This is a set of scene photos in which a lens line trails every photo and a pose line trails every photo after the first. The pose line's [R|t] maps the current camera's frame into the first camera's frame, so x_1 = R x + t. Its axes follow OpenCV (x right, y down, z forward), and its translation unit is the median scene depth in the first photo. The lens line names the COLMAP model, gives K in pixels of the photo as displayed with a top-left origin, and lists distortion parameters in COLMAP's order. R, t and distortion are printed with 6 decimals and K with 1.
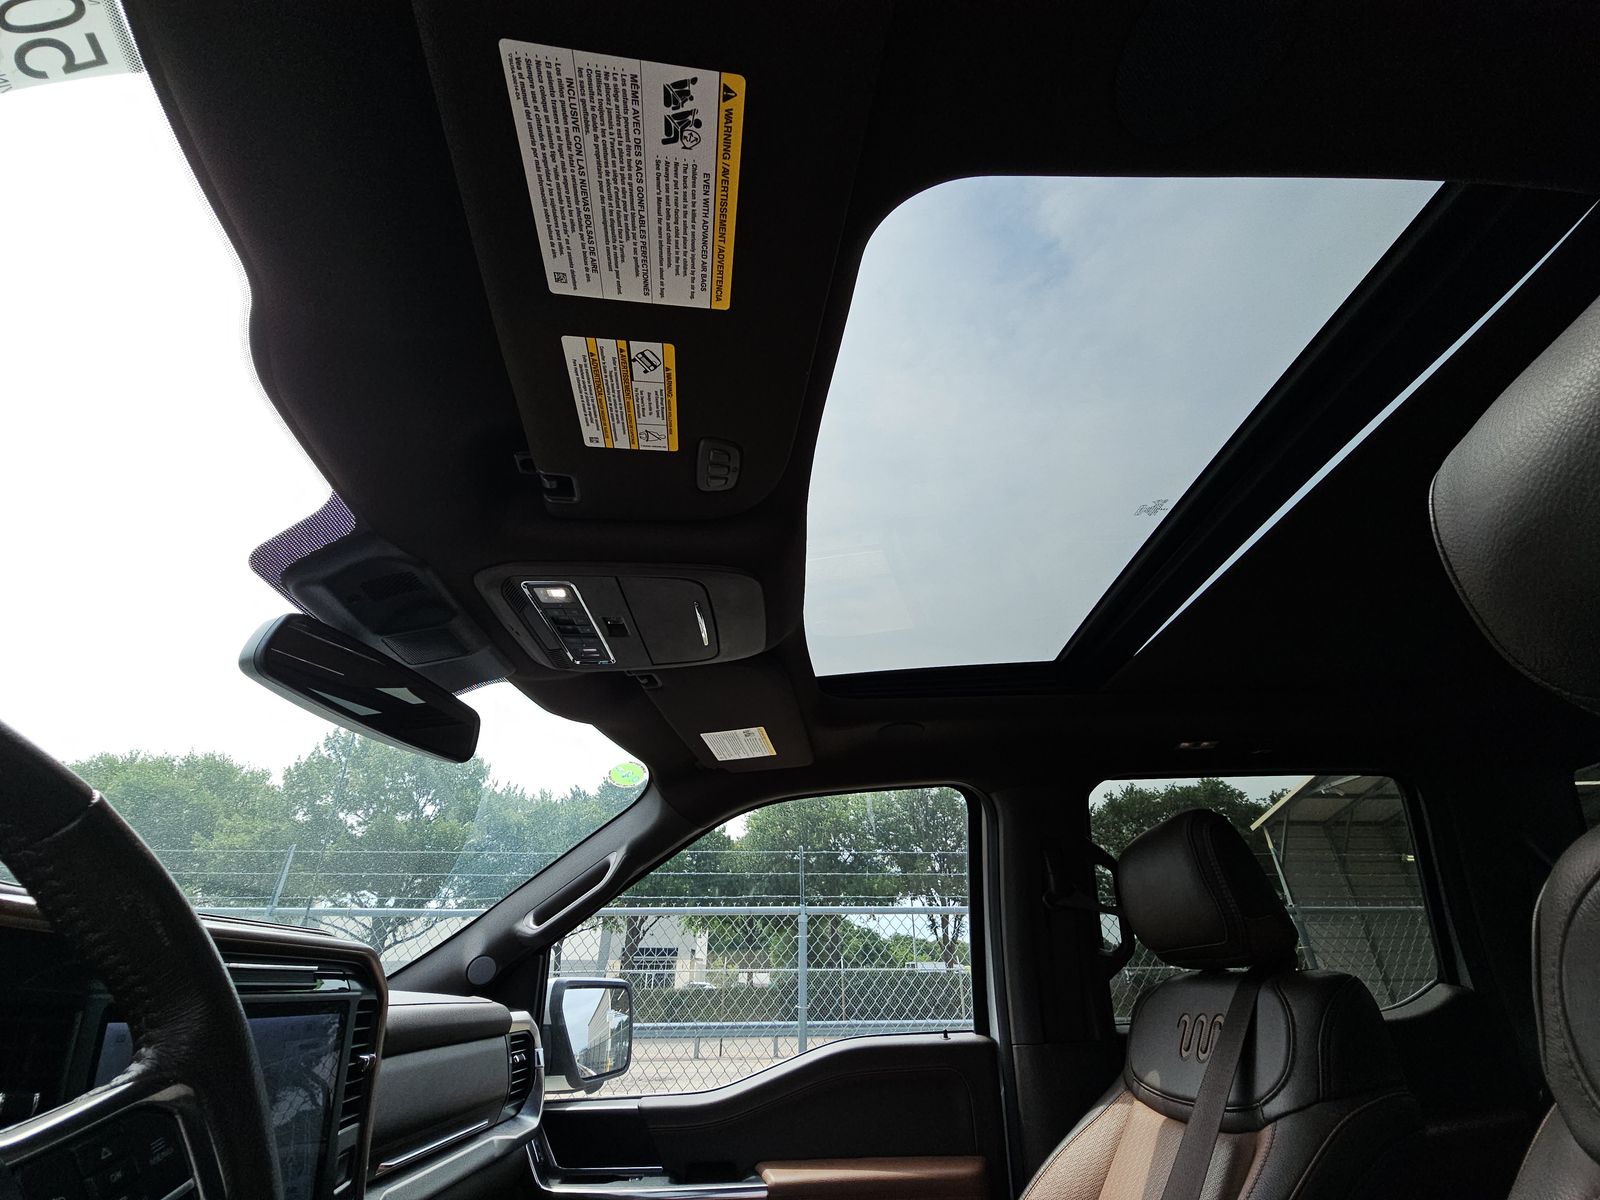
lens RADIAL K [[650.2, 0, 801.5], [0, 650.2, 601.8], [0, 0, 1]] dist [0.008755, -0.007894]
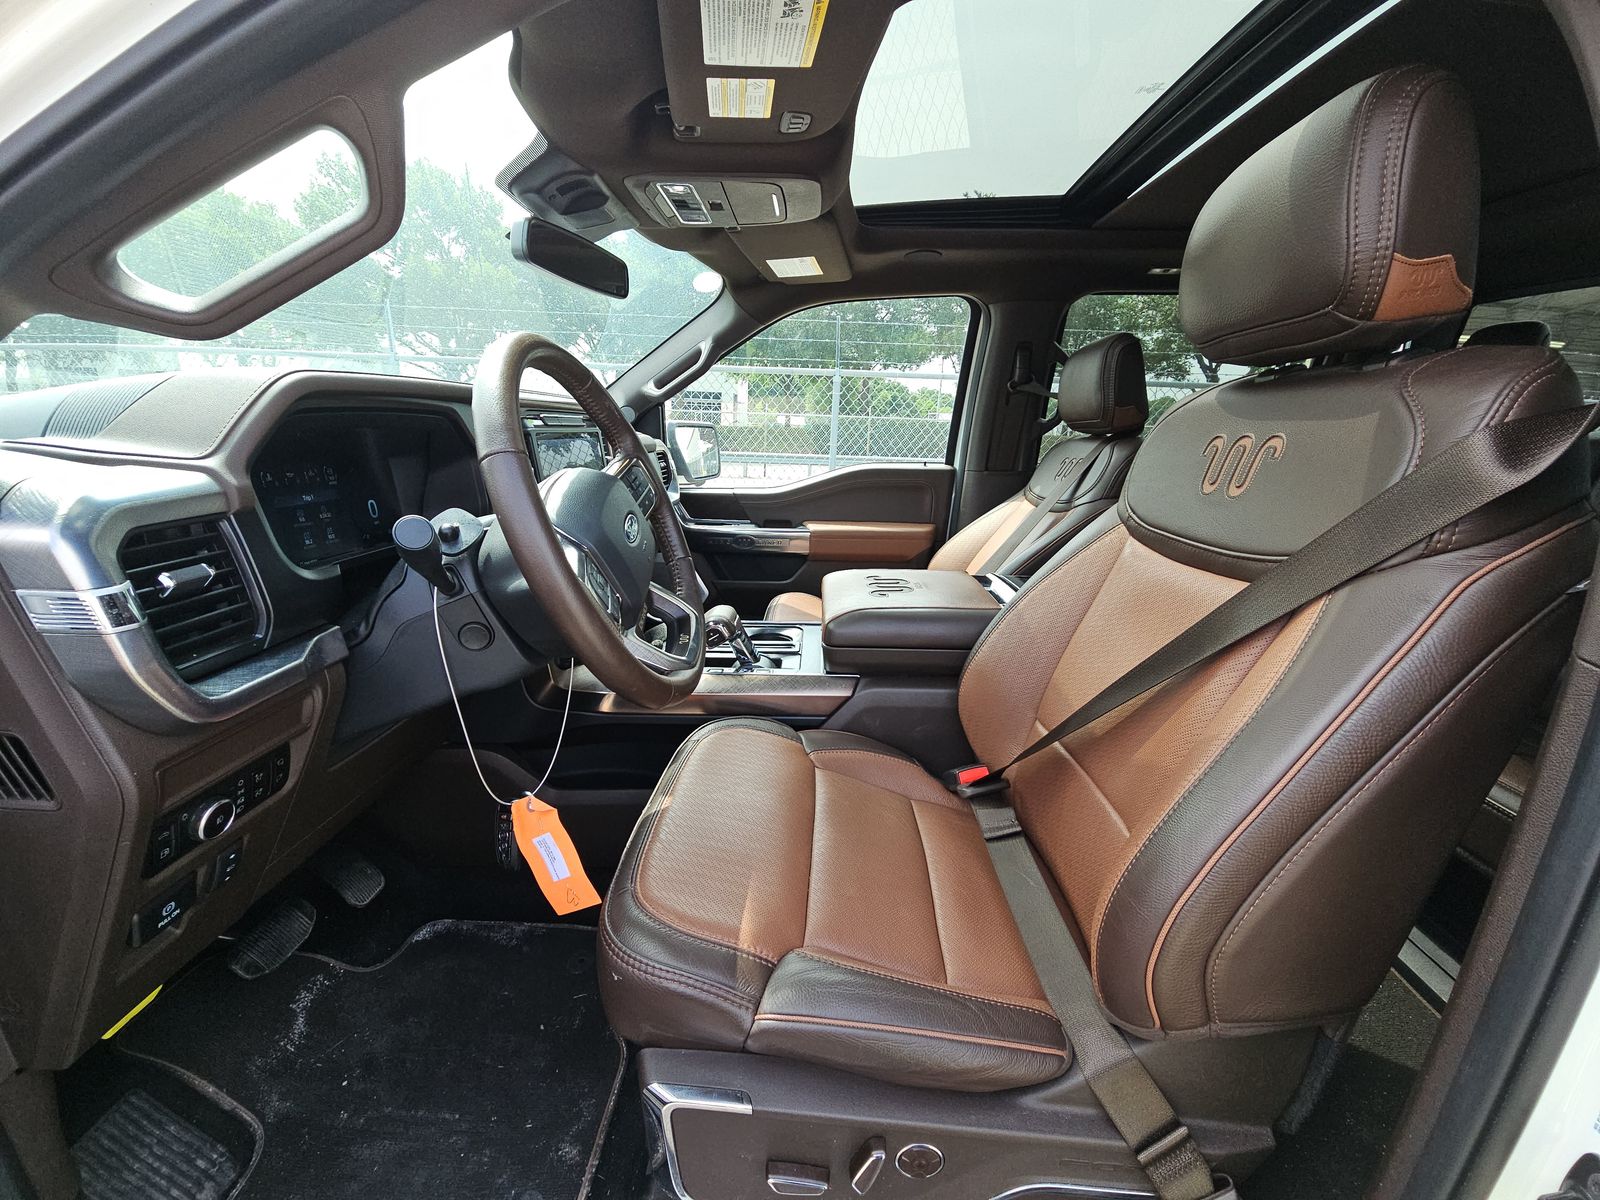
lens RADIAL K [[650.2, 0, 793.4], [0, 650.2, 594.4], [0, 0, 1]] dist [0.008755, -0.007894]
pose [[0.997484, 0.052810, -0.047290, -0.002911], [-0.004032, 0.708284, 0.705916, -0.206471], [0.070774, -0.703949, 0.706715, -0.332579]]
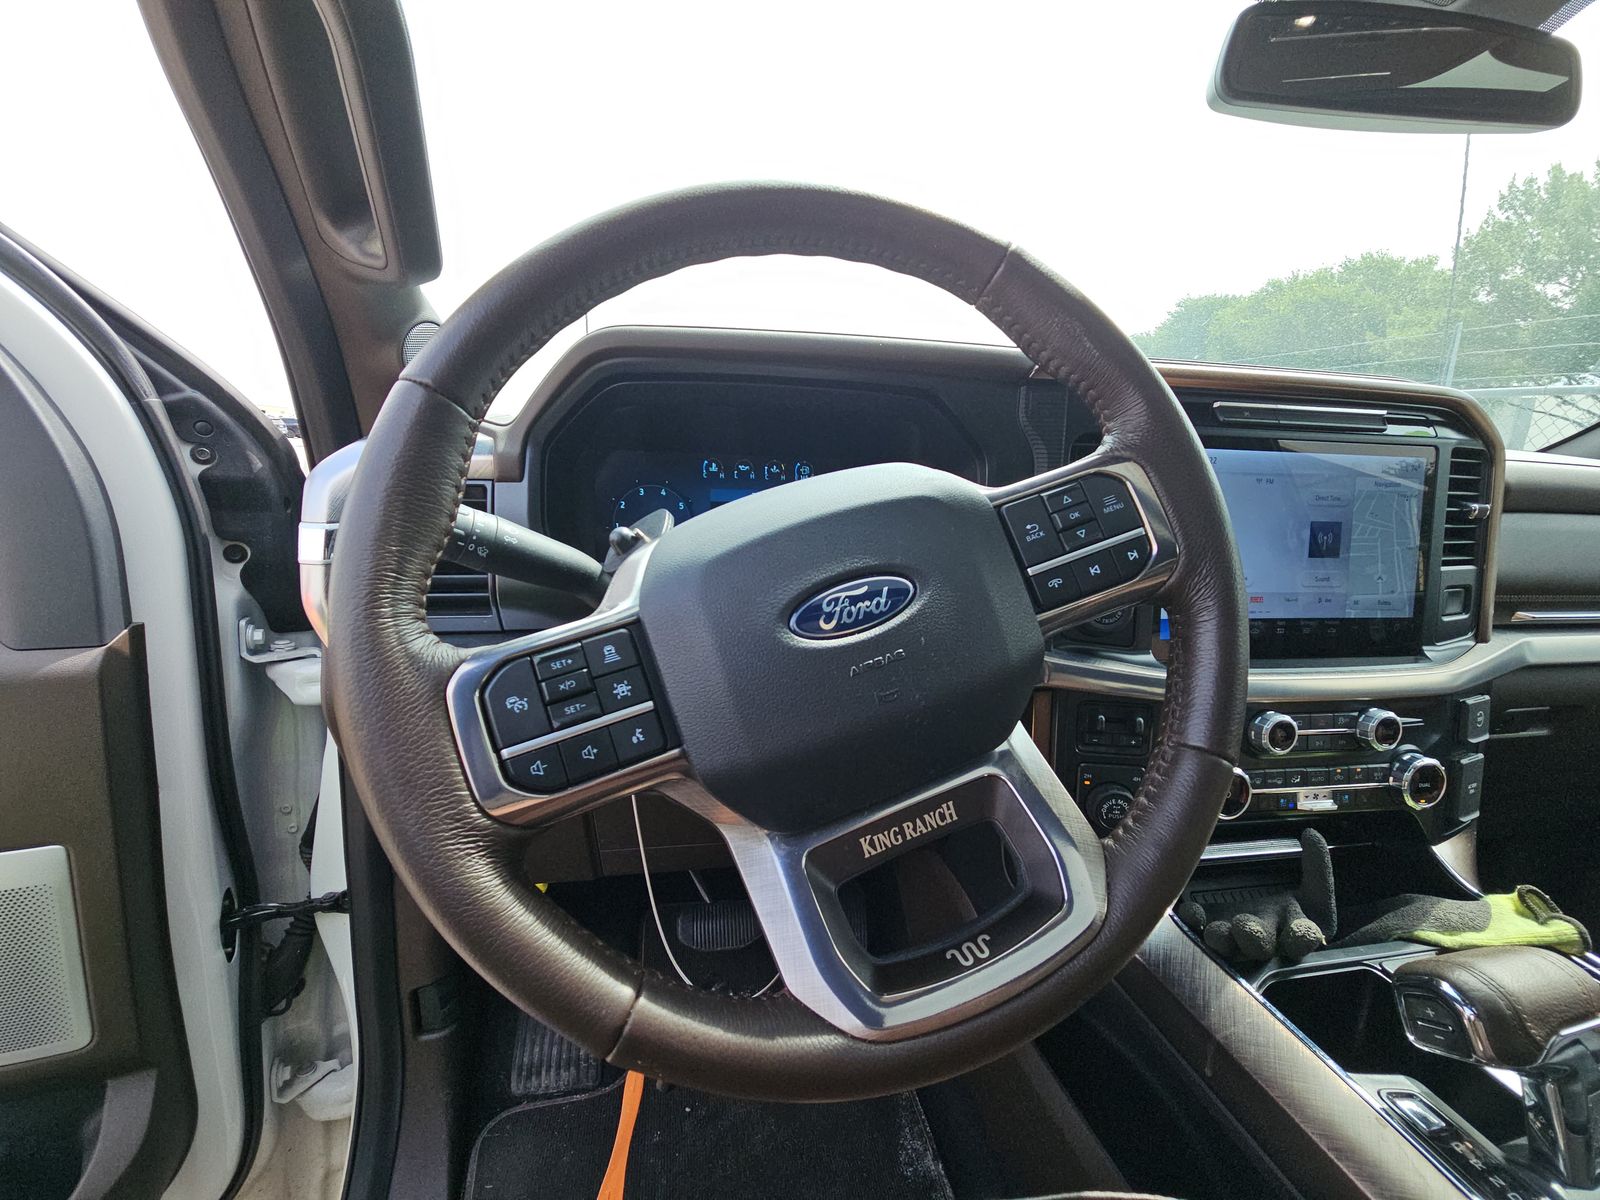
lens RADIAL K [[650.2, 0, 808.5], [0, 650.2, 600.6], [0, 0, 1]] dist [0.008755, -0.007894]
pose [[0.165891, 0.239208, -0.956692, 0.034504], [0.464556, 0.836788, 0.289782, 0.065821], [0.869867, -0.492509, 0.027691, 0.061375]]
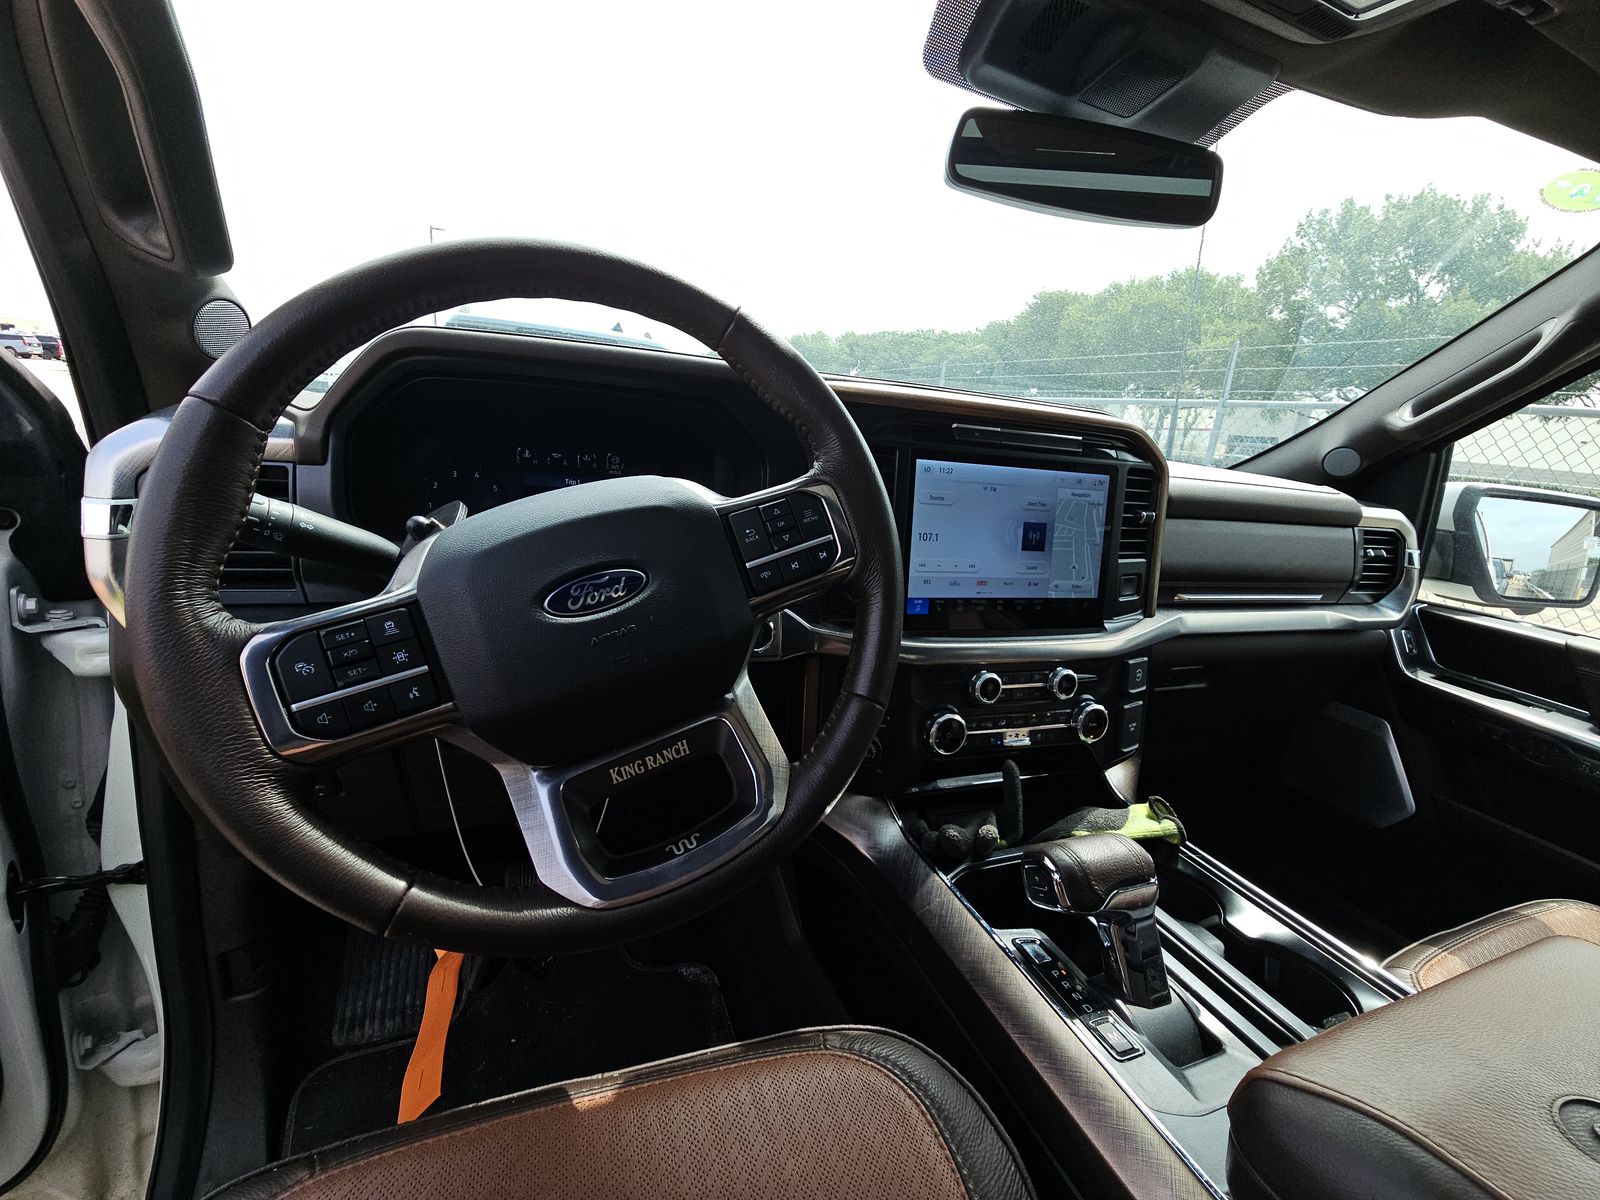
lens RADIAL K [[650.2, 0, 802.0], [0, 650.2, 600.6], [0, 0, 1]] dist [0.008755, -0.007894]
pose [[0.336298, 0.287464, -0.896810, 0.114477], [0.387893, 0.825466, 0.410053, 0.059086], [0.858162, -0.485767, 0.166097, 0.107031]]
